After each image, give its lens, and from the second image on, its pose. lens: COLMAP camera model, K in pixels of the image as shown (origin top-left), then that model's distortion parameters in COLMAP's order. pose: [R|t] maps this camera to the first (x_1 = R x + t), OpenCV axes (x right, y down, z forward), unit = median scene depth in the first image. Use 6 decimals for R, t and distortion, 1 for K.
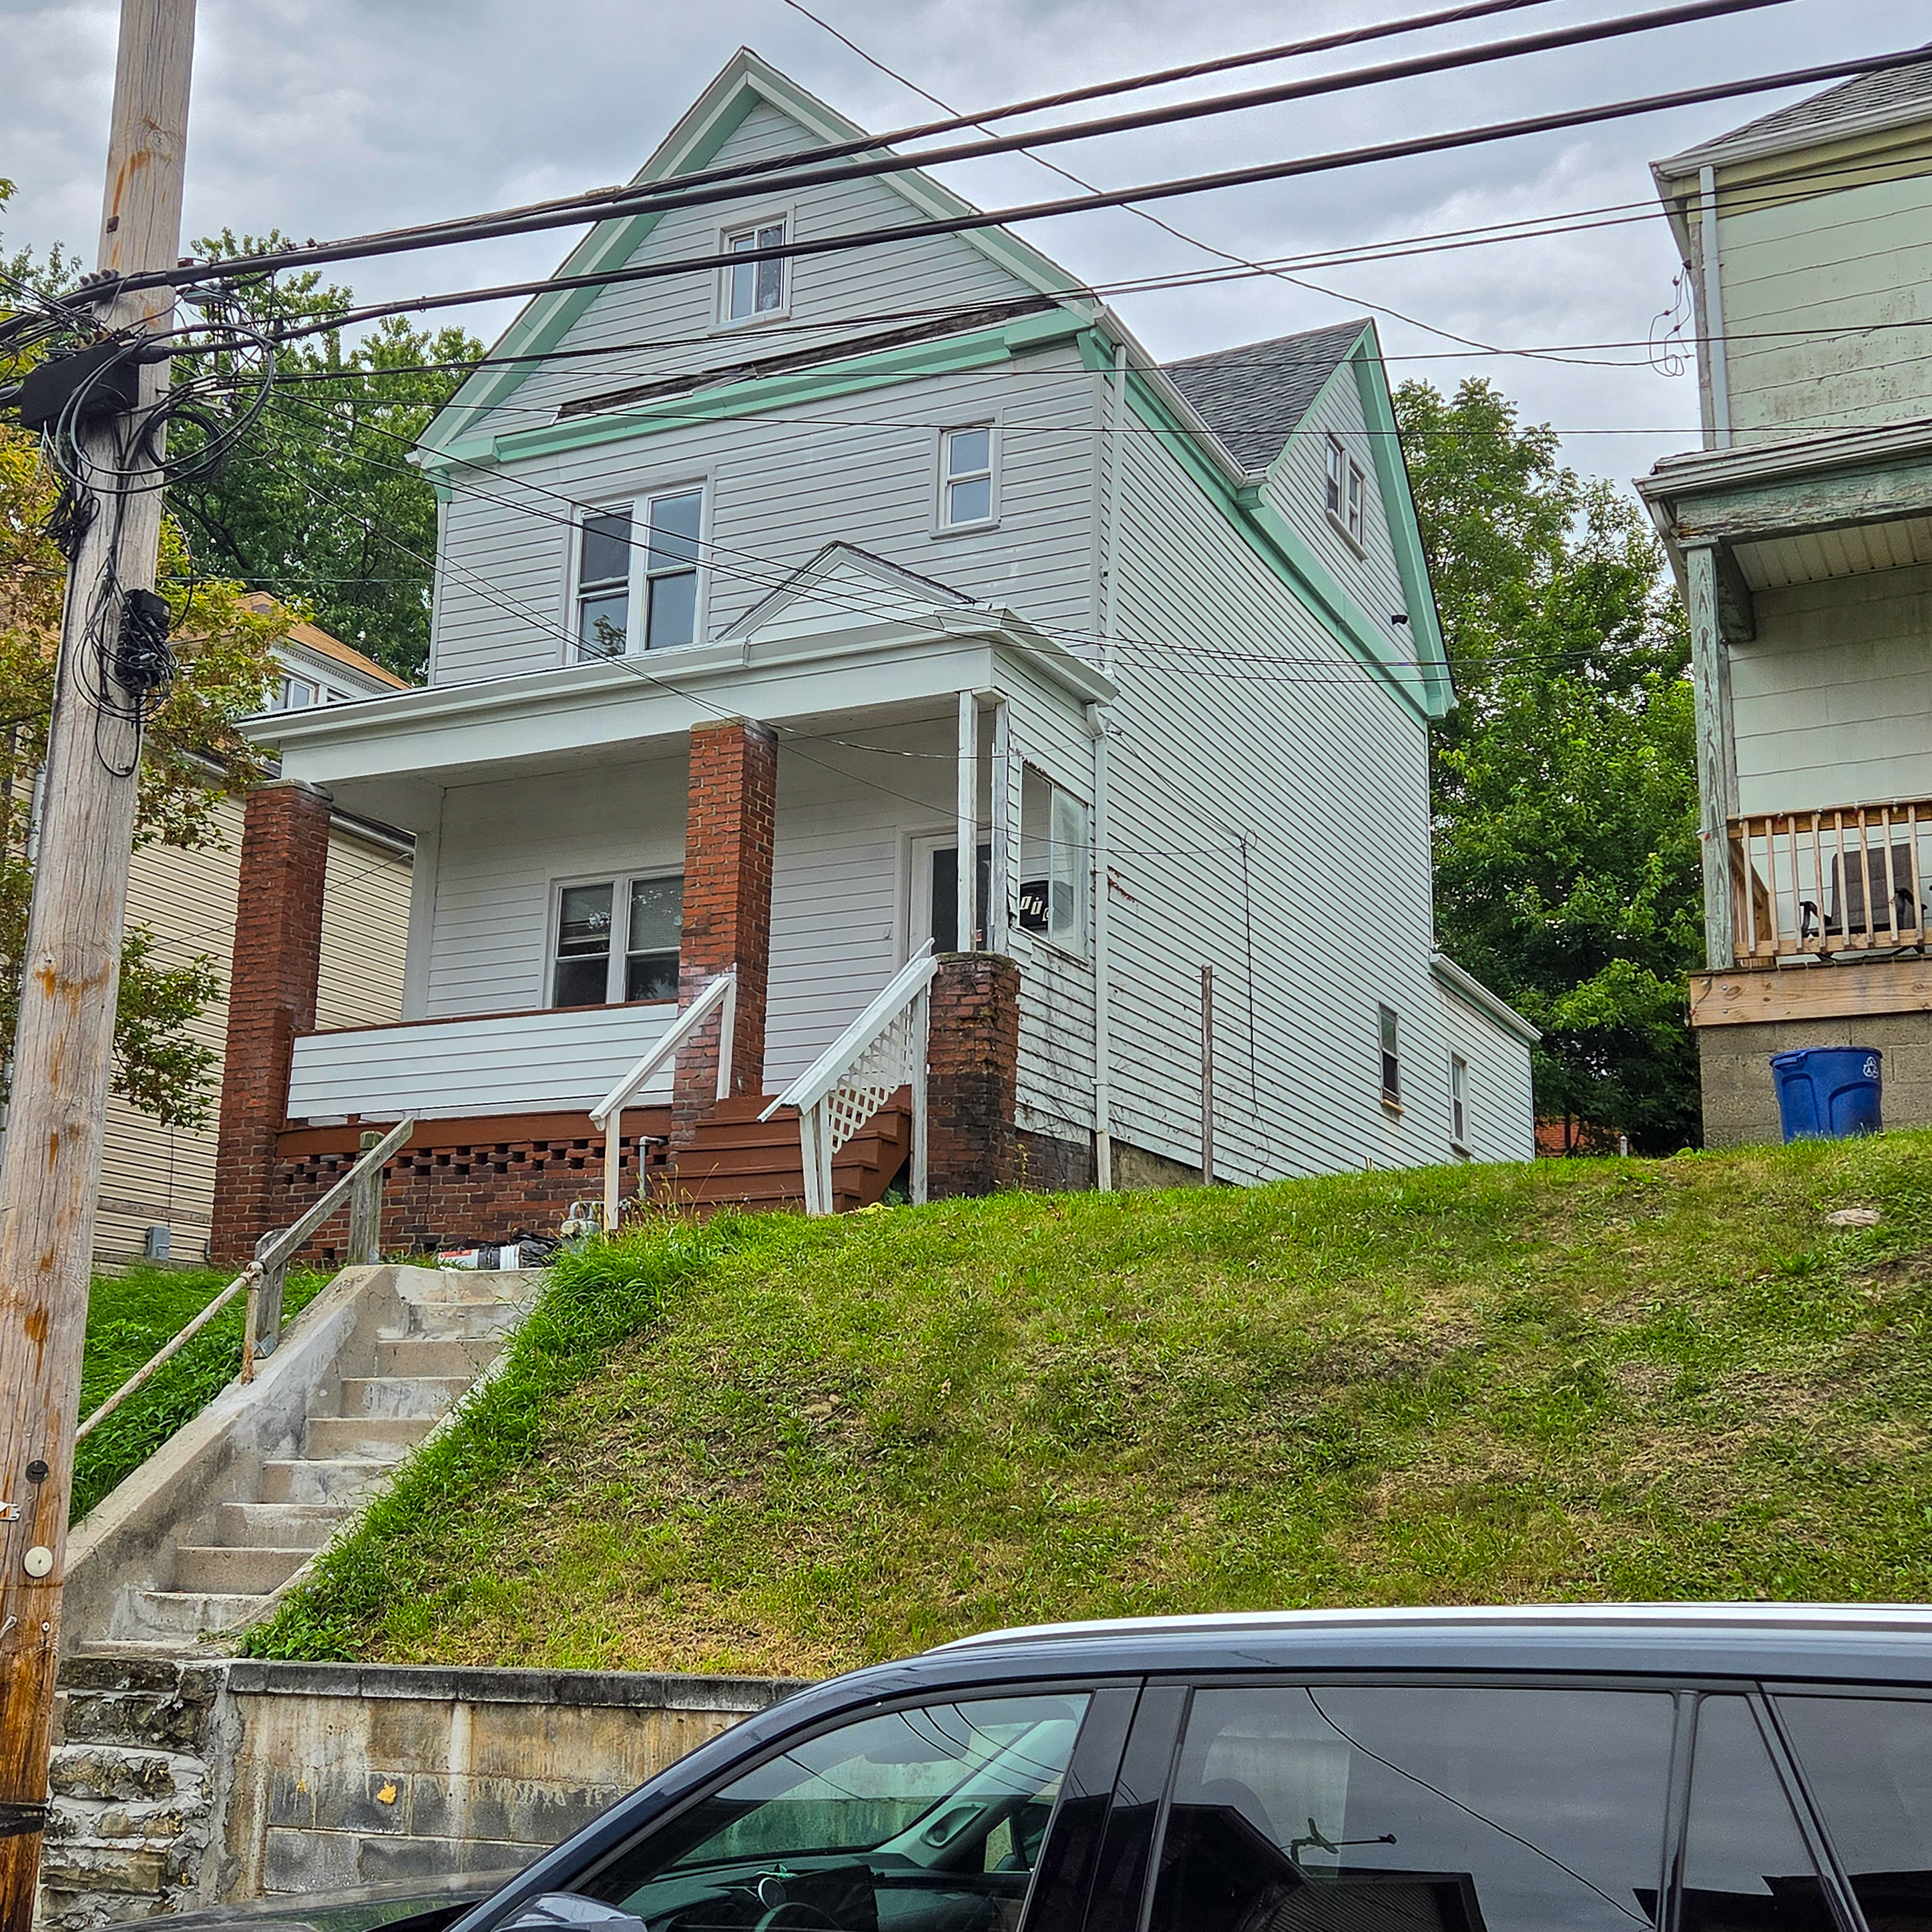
lens RADIAL K [[2339.7, 0, 966.0], [0, 2339.7, 966.0], [0, 0, 1]] dist [0.114274, -0.003331]
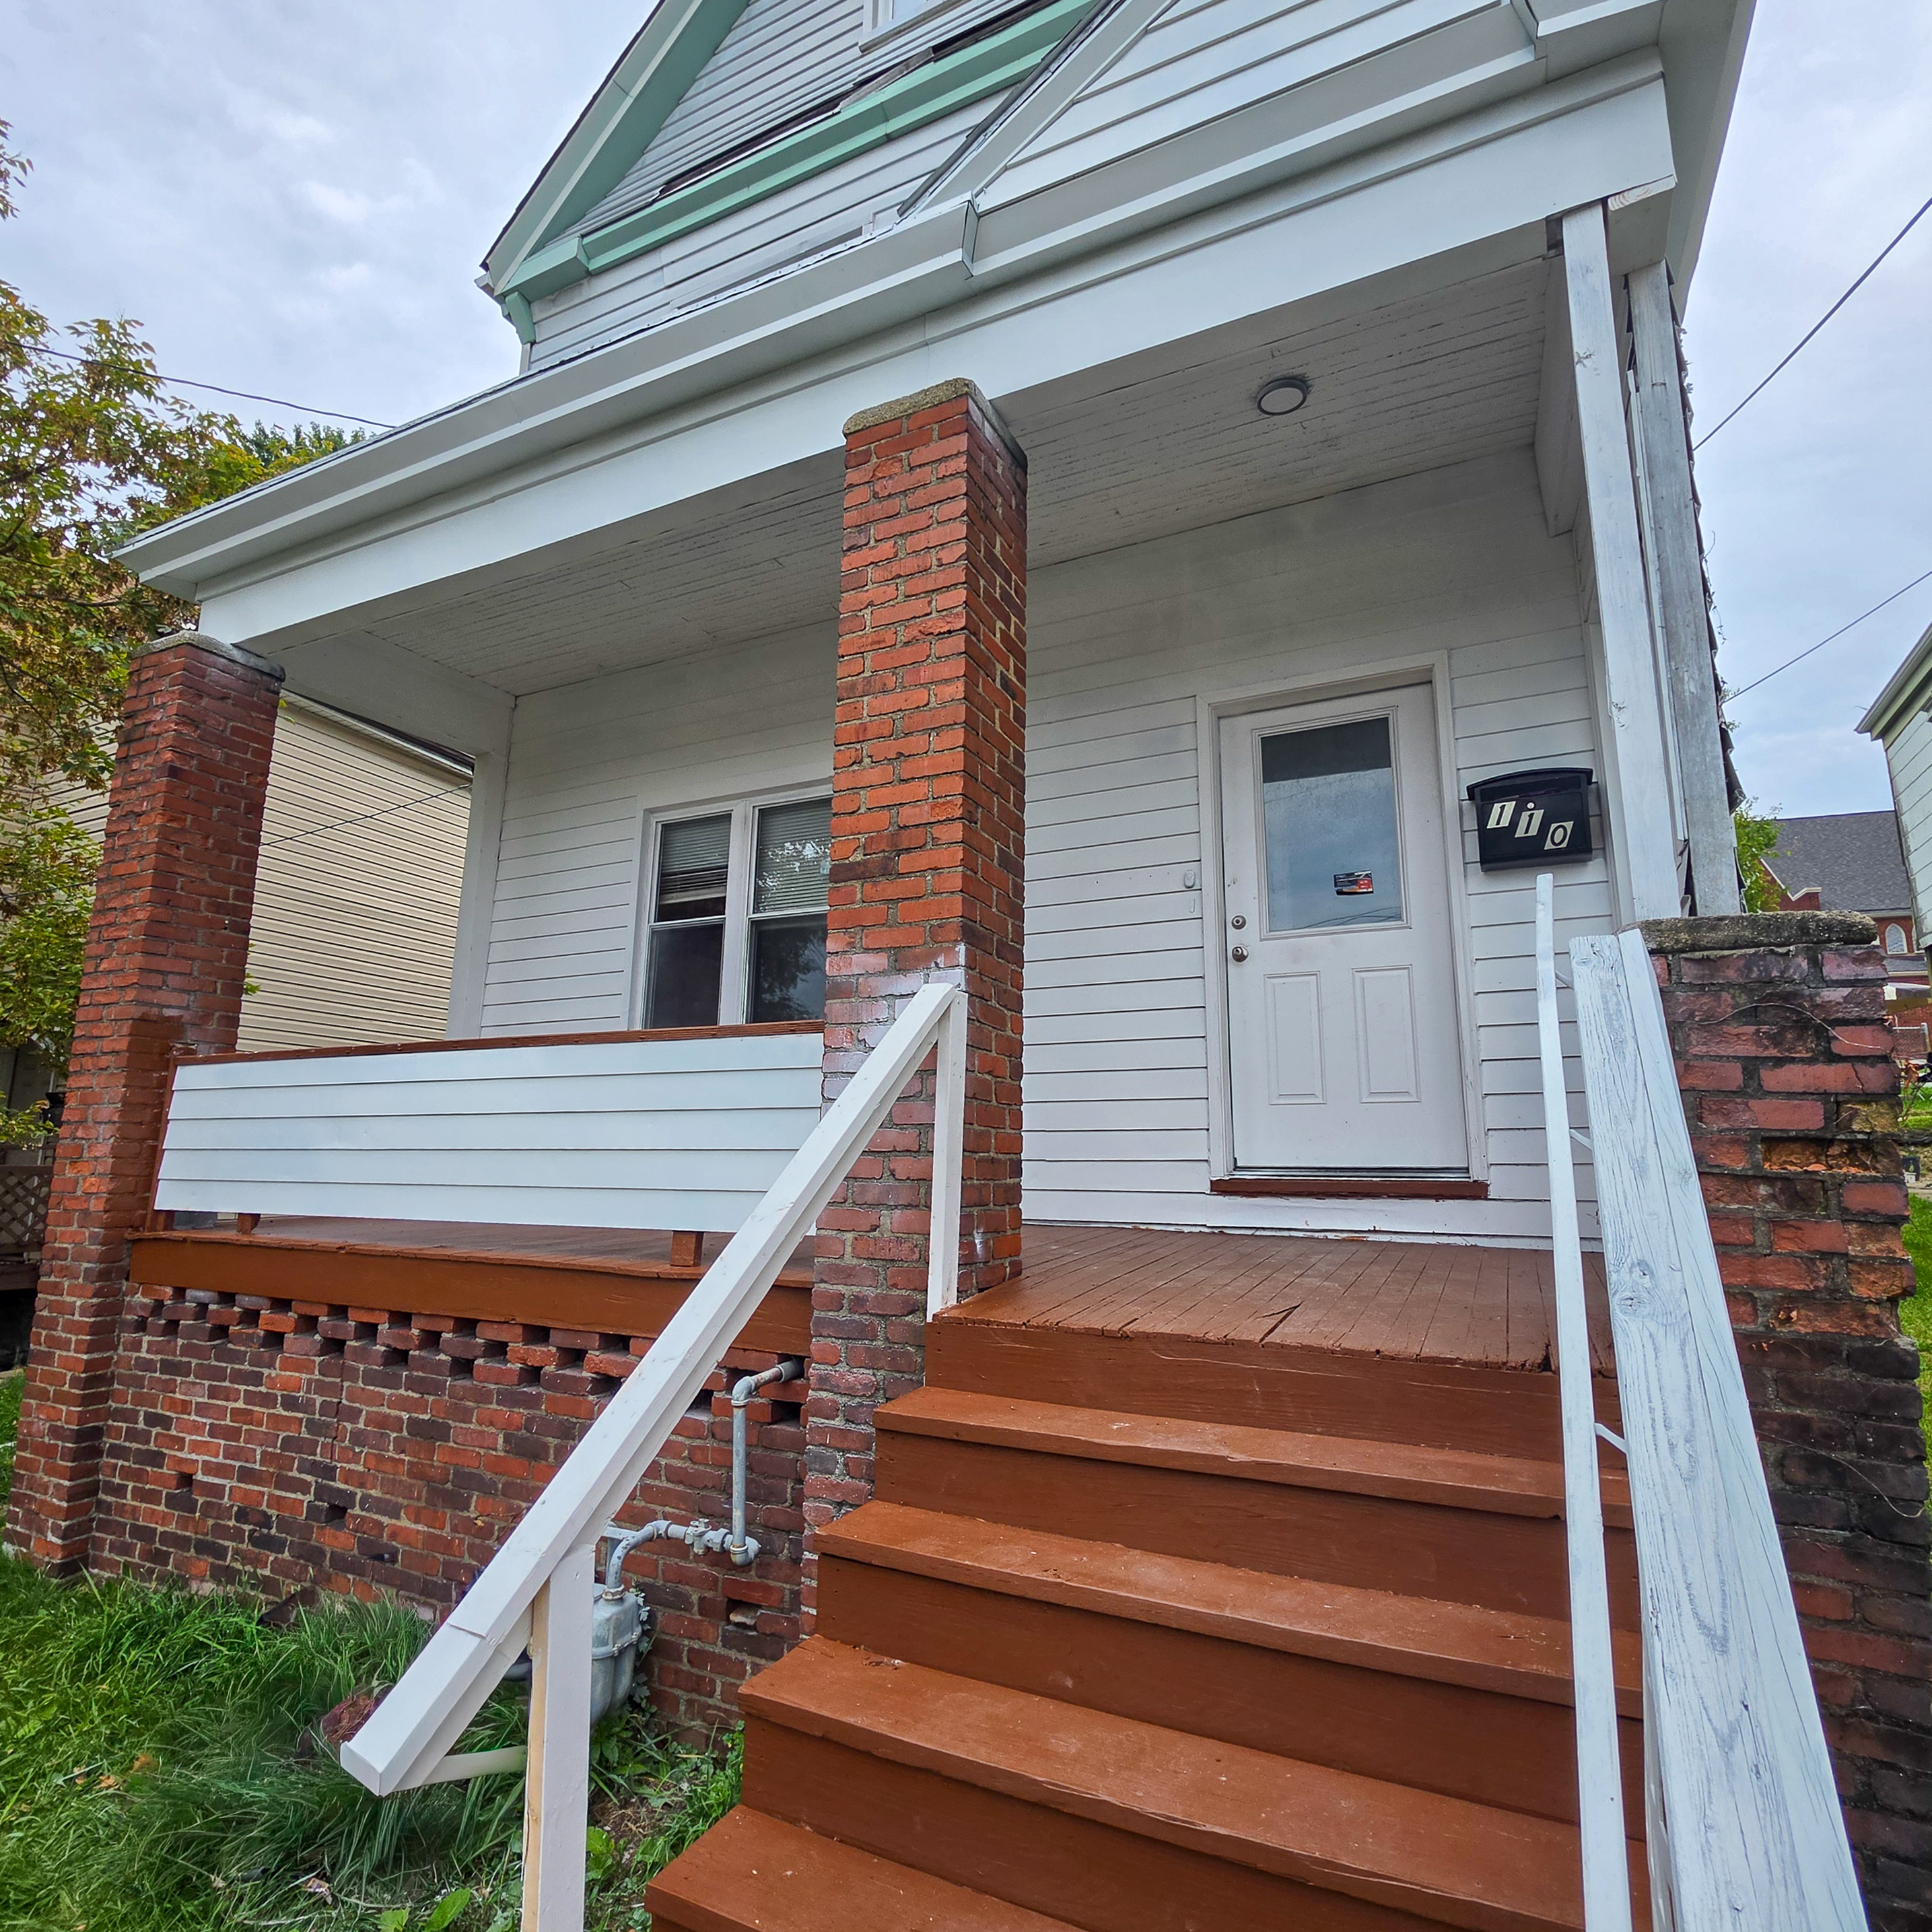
lens RADIAL K [[1078.5, 0, 966.0], [0, 1078.5, 966.0], [0, 0, 1]] dist [0.004657, 0.000710]
pose [[0.999977, -0.006743, -0.001128, -0.094732], [0.006789, 0.998879, 0.046856, -0.006070], [0.000811, -0.046863, 0.998901, 0.788479]]
